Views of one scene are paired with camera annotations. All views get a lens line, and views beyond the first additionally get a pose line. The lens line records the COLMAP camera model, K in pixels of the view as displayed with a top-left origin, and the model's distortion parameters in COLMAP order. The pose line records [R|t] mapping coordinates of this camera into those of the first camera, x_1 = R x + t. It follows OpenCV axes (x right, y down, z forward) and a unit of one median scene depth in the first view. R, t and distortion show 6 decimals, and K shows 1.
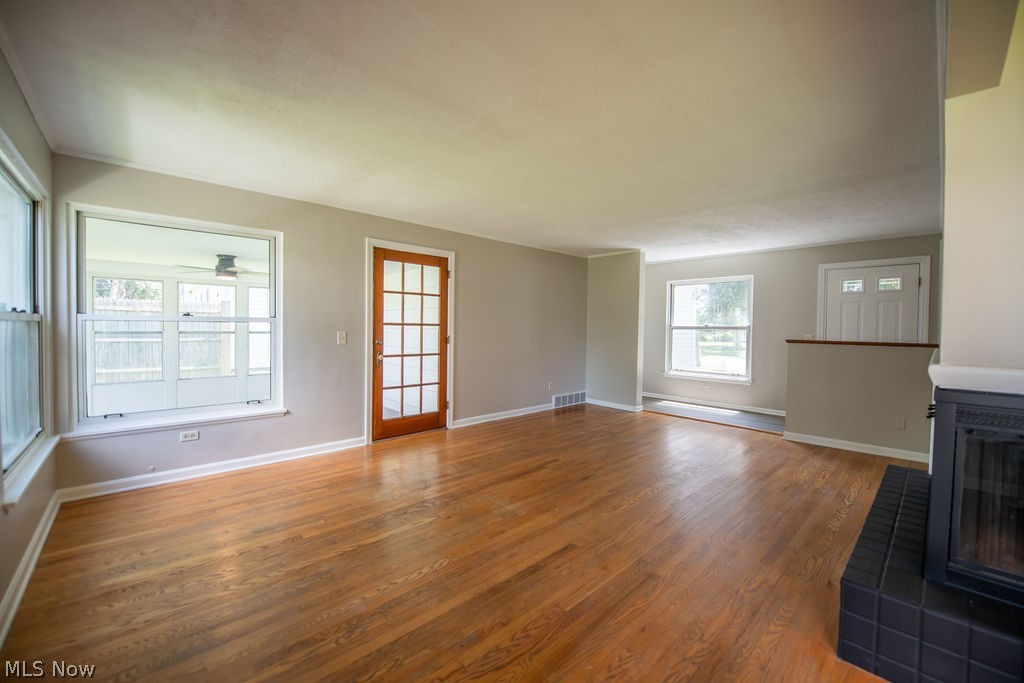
lens RADIAL K [[406.7, 0, 514.7], [0, 406.7, 336.3], [0, 0, 1]] dist [-0.013315, -0.002902]
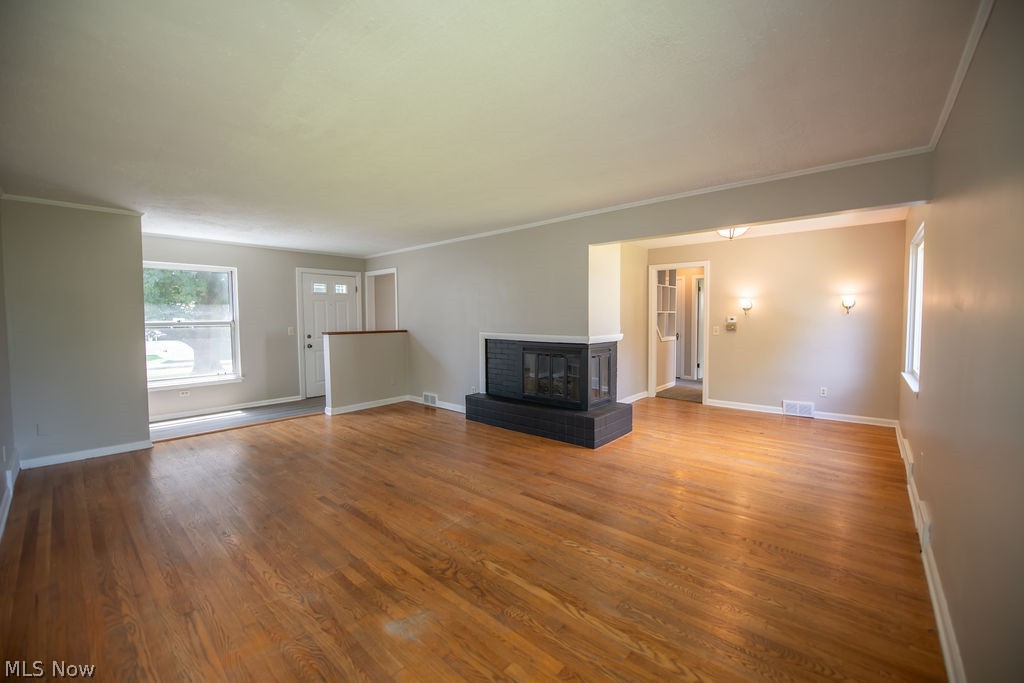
lens RADIAL K [[406.7, 0, 514.7], [0, 406.7, 336.3], [0, 0, 1]] dist [-0.013315, -0.002902]
pose [[-0.095066, -0.059374, 0.993699, -0.624522], [0.027452, 0.997684, 0.062238, -0.042945], [-0.995092, 0.033196, -0.093216, 0.618994]]
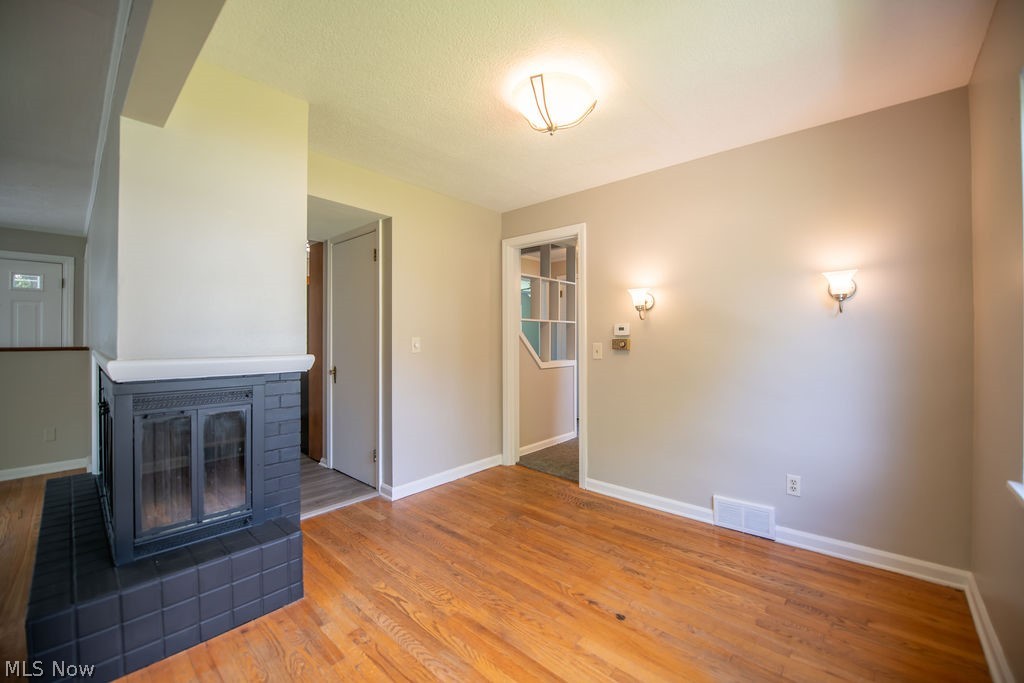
lens RADIAL K [[406.7, 0, 514.7], [0, 406.7, 336.3], [0, 0, 1]] dist [-0.013315, -0.002902]
pose [[-0.086954, -0.008421, 0.996177, -0.032169], [0.022772, 0.999686, 0.010439, 0.006374], [-0.995952, 0.023593, -0.086735, 0.010212]]
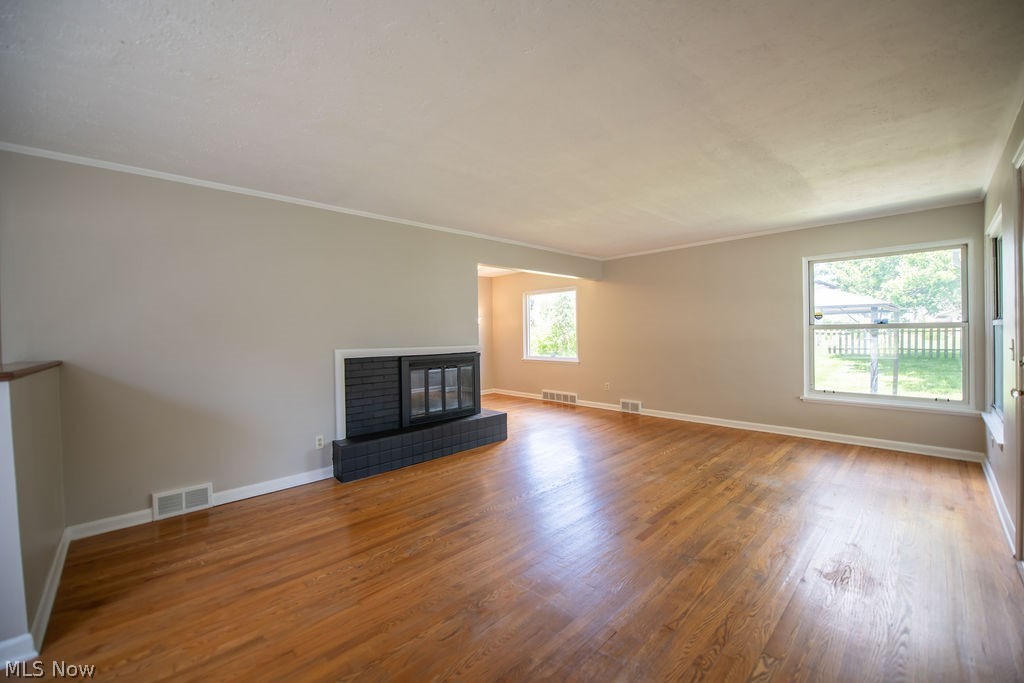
lens RADIAL K [[406.7, 0, 514.7], [0, 406.7, 336.3], [0, 0, 1]] dist [-0.013315, -0.002902]
pose [[-0.999971, 0.003622, -0.006642, 0.274725], [0.003394, 0.999416, 0.033994, -0.036695], [0.006761, 0.033970, -0.999400, 1.467614]]
